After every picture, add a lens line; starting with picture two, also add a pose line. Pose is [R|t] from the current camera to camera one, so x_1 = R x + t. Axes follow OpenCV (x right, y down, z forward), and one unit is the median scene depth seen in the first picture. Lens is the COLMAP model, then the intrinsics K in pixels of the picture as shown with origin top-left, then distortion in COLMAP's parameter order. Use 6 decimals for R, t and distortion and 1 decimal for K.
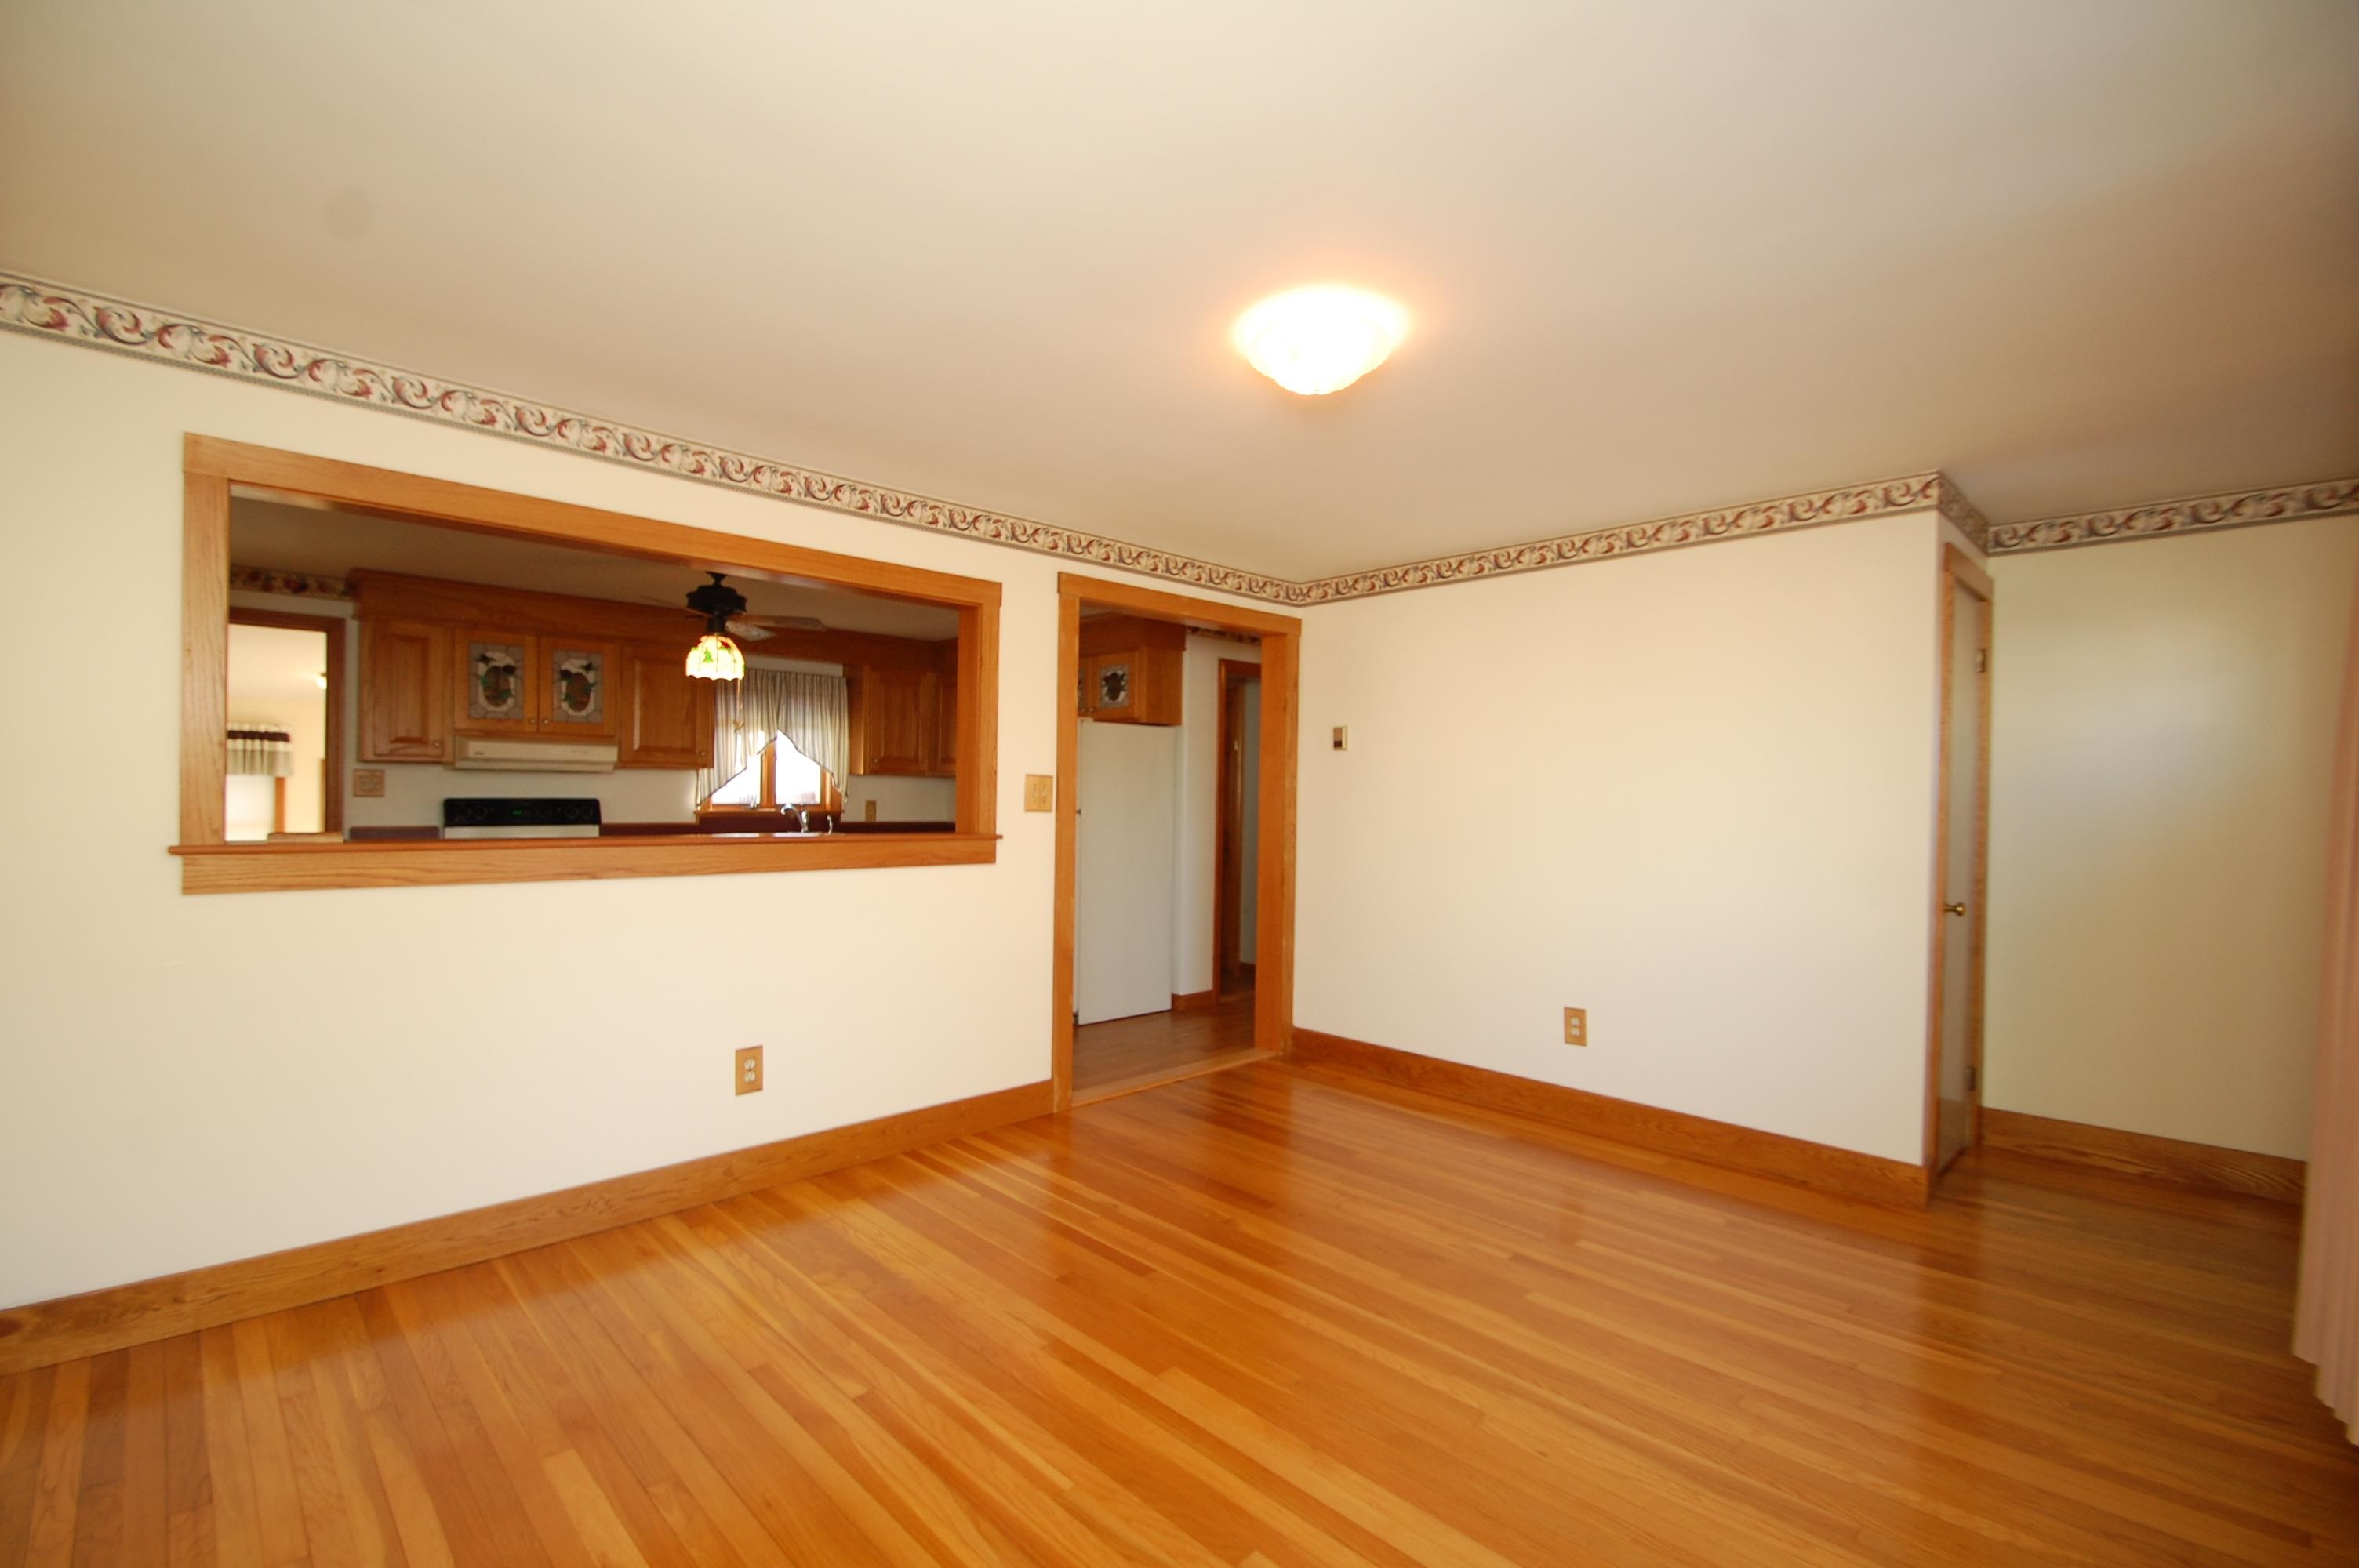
lens RADIAL K [[1037.0, 0, 1150.7], [0, 1037.0, 801.0], [0, 0, 1]] dist [0.018021, -0.019203]
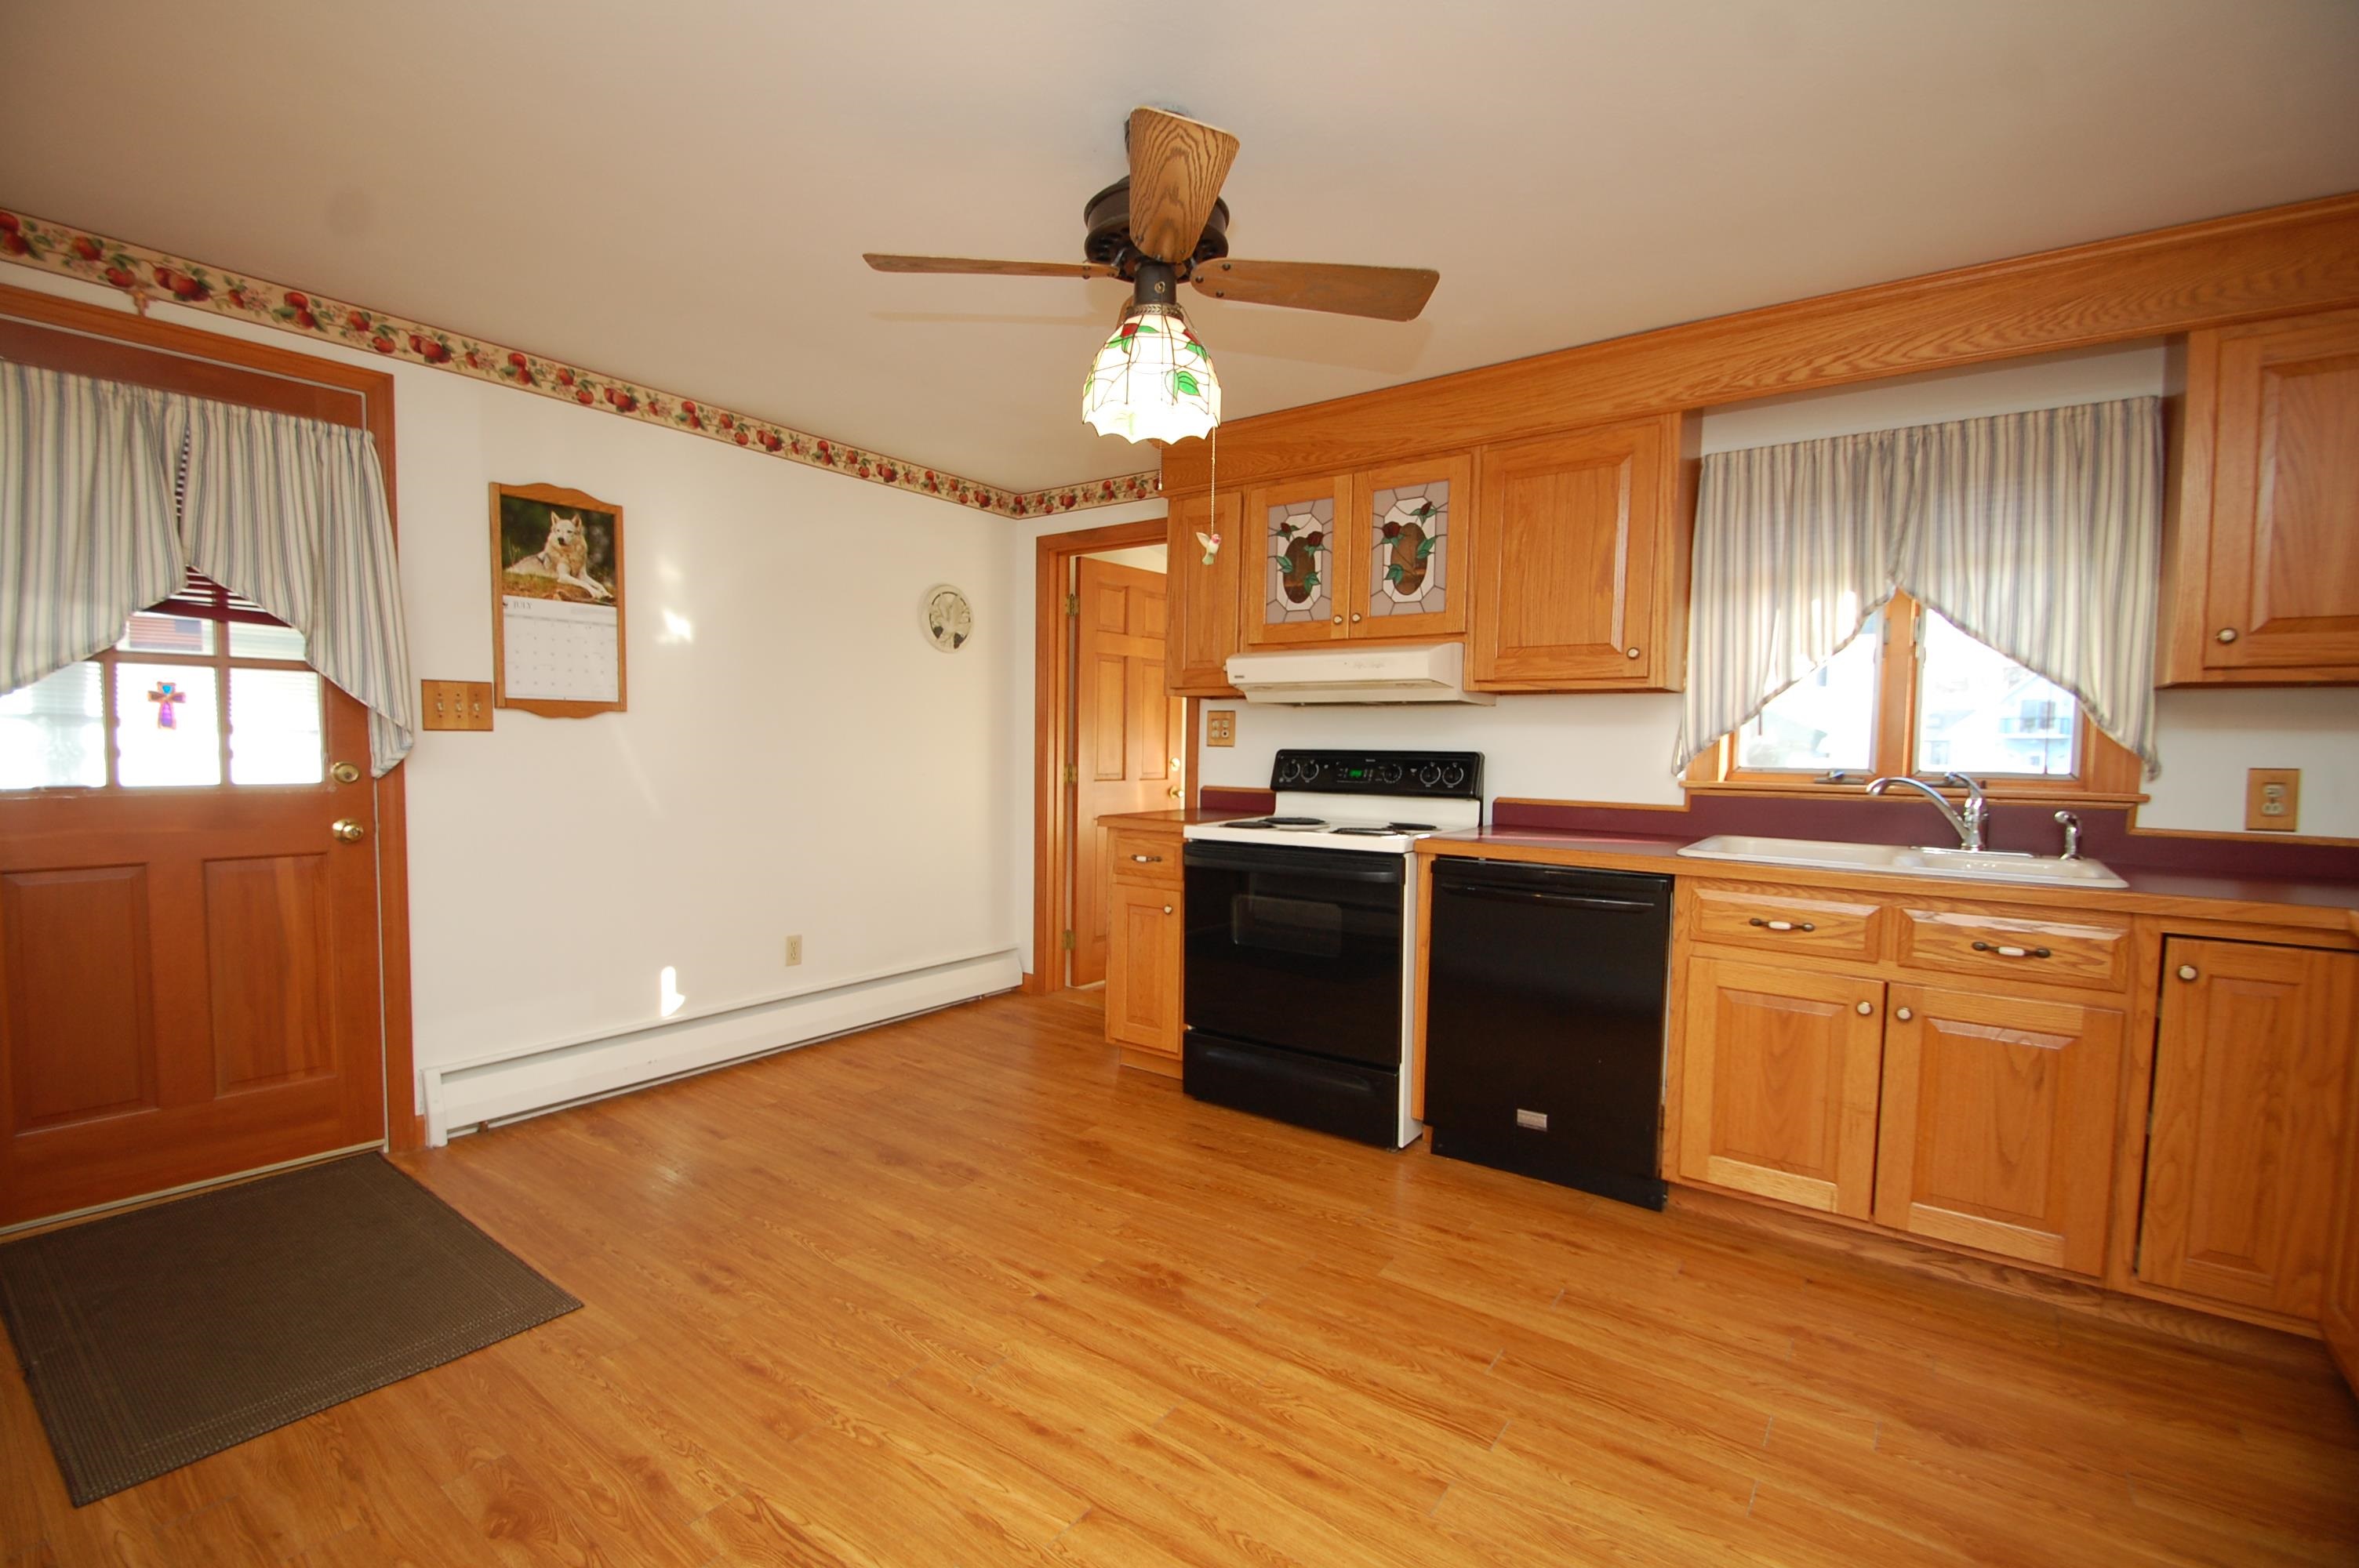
lens RADIAL K [[1037.0, 0, 1150.7], [0, 1037.0, 801.0], [0, 0, 1]] dist [0.018021, -0.019203]
pose [[0.155626, 0.042258, -0.986912, -0.015952], [-0.023750, 0.998956, 0.039028, 0.006544], [0.987530, 0.017365, 0.156467, 0.774262]]
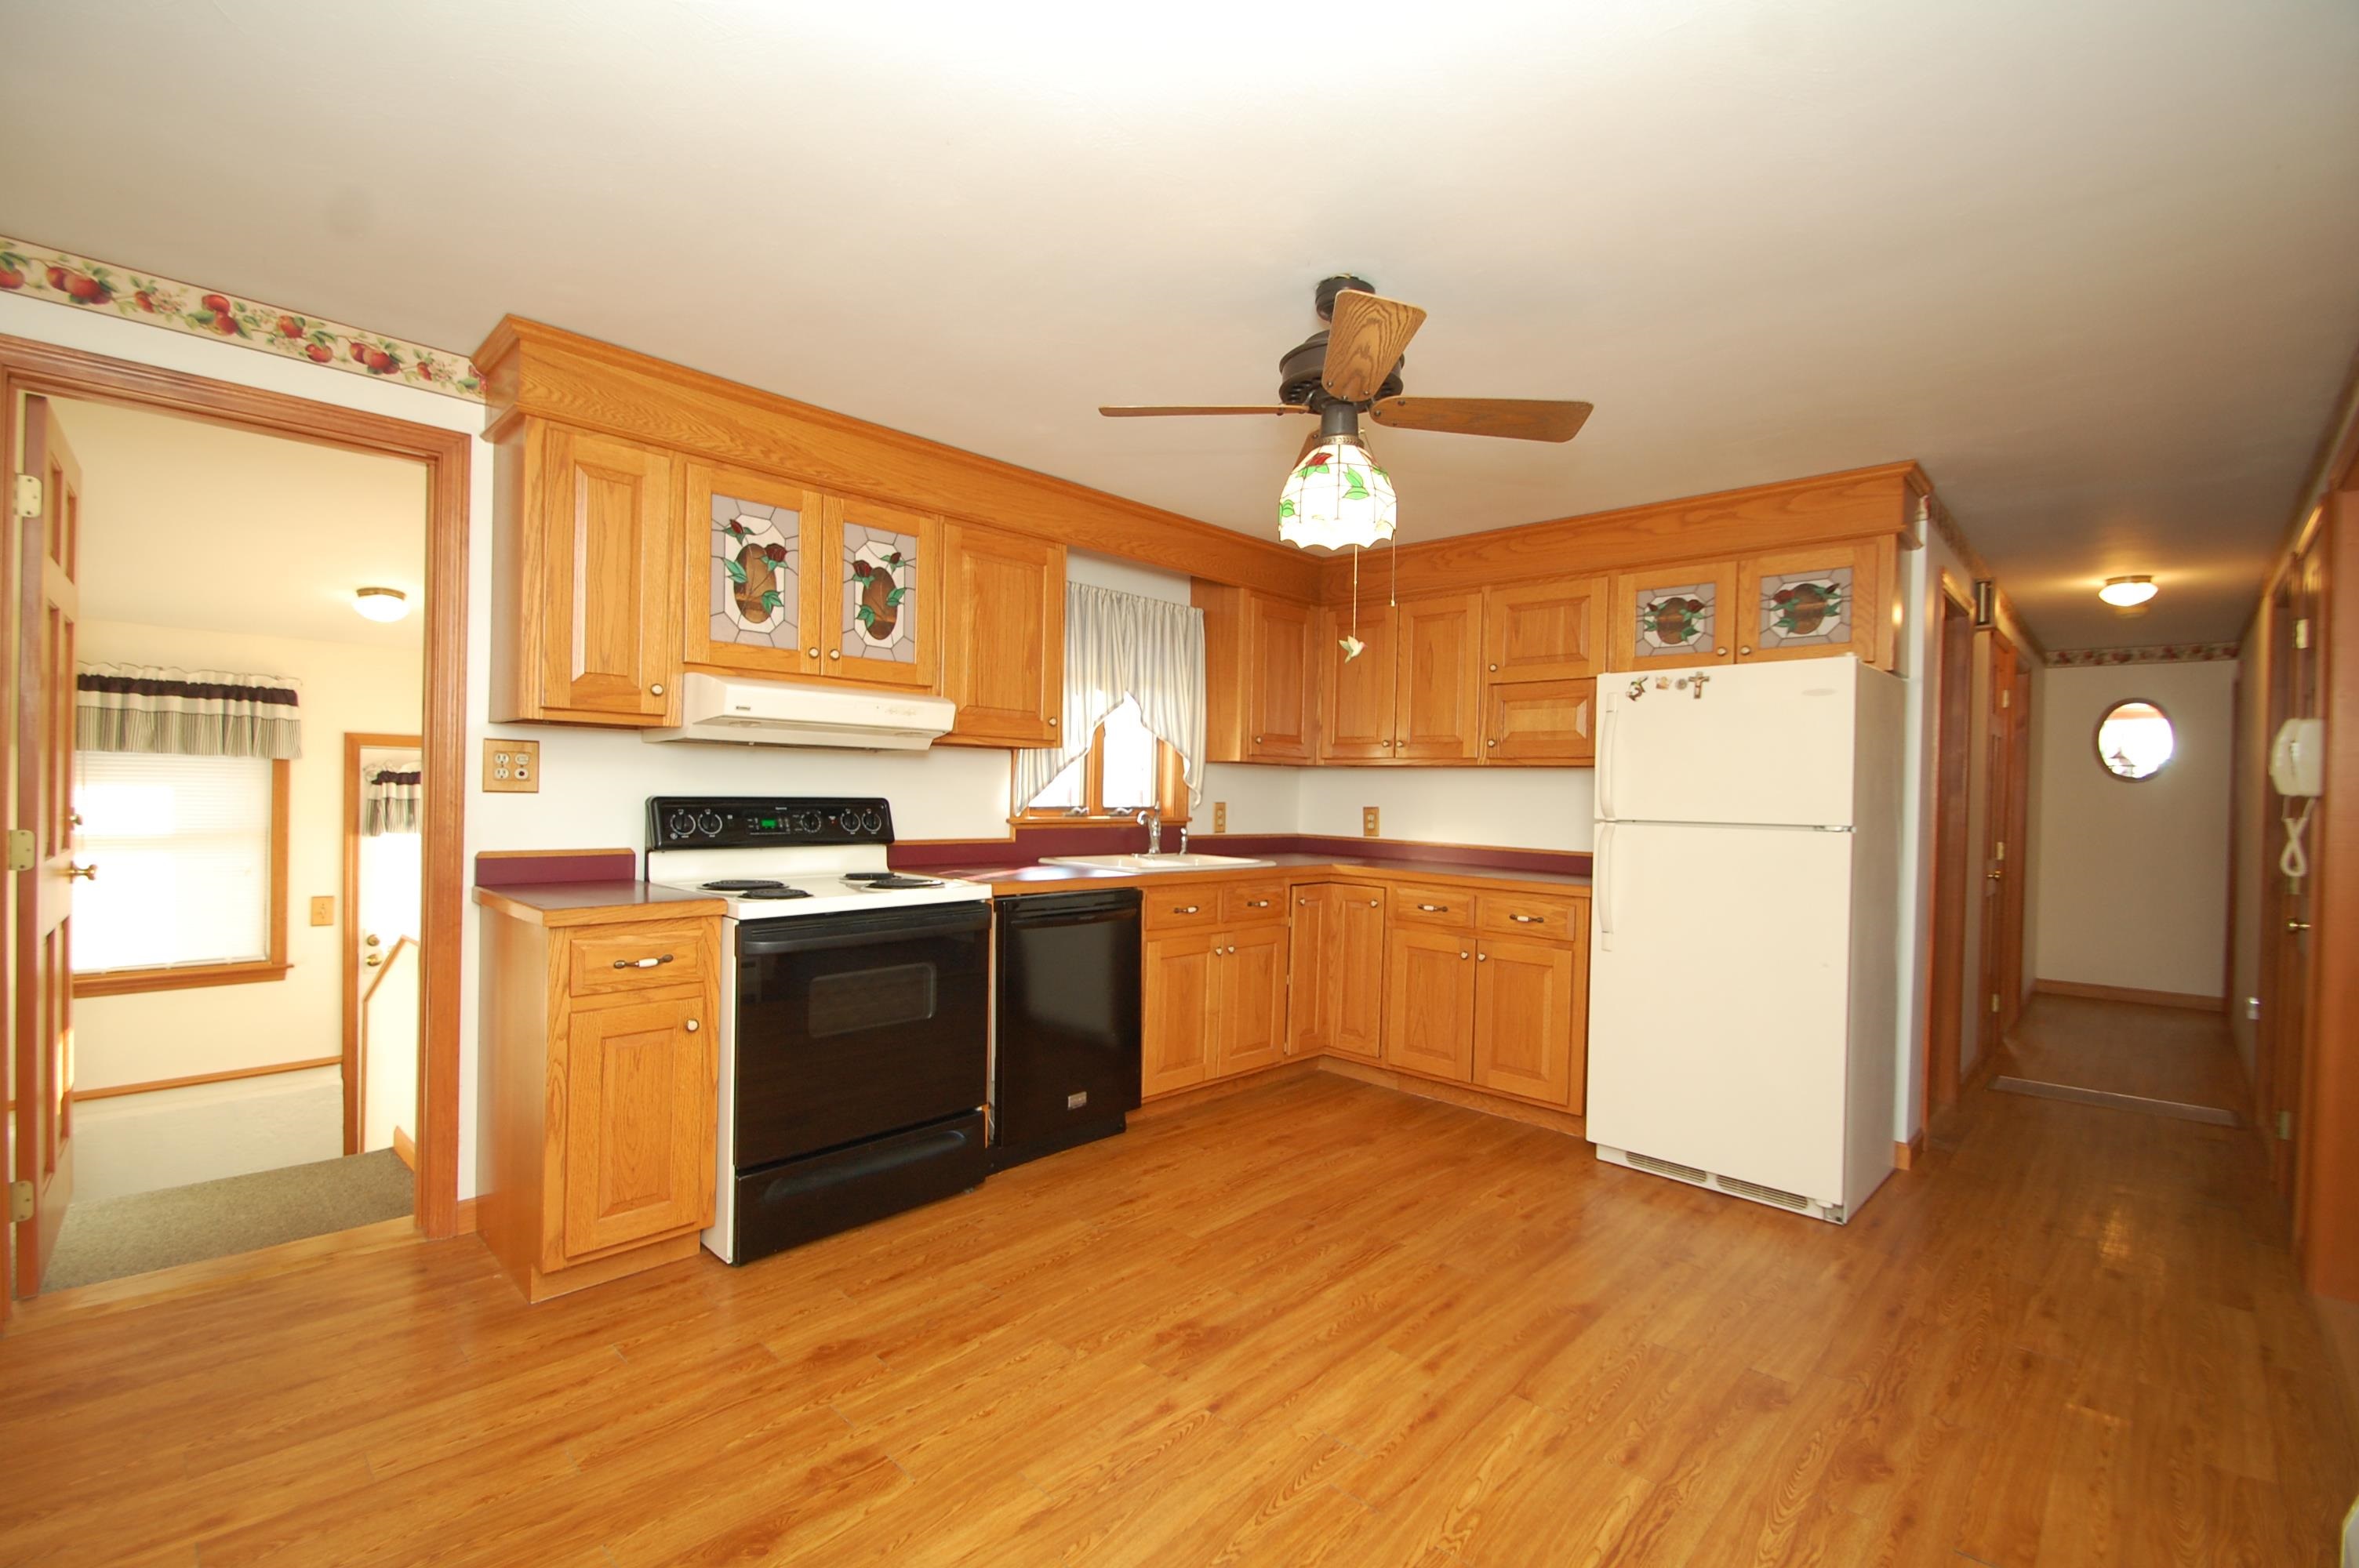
lens RADIAL K [[1037.0, 0, 1150.7], [0, 1037.0, 801.0], [0, 0, 1]] dist [0.018021, -0.019203]
pose [[0.999323, 0.005435, 0.036390, -0.424898], [-0.005513, 0.999983, 0.002060, -0.002637], [-0.036378, -0.002260, 0.999336, 0.446079]]
